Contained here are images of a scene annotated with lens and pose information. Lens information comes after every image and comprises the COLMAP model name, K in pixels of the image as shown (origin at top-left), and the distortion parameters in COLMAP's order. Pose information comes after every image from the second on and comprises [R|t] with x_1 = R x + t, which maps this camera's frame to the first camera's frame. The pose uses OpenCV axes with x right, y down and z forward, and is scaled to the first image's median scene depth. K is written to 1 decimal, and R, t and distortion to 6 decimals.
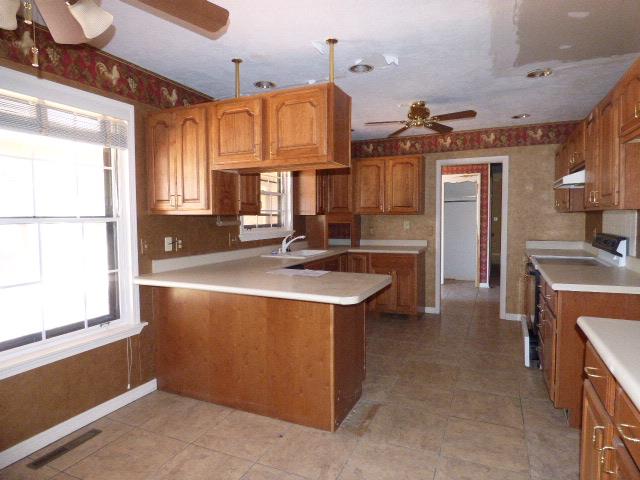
lens RADIAL K [[389.2, 0, 321.0], [0, 389.2, 237.0], [0, 0, 1]] dist [0.010596, -0.003781]
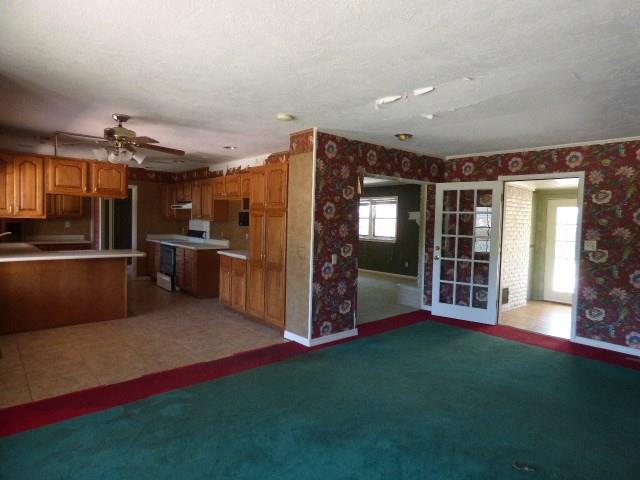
lens RADIAL K [[389.2, 0, 321.0], [0, 389.2, 238.6], [0, 0, 1]] dist [0.010596, -0.003781]
pose [[0.423830, -0.027431, 0.905326, -1.346535], [0.020119, 0.999580, 0.020869, 0.020788], [-0.905518, 0.009369, 0.424204, -0.871865]]
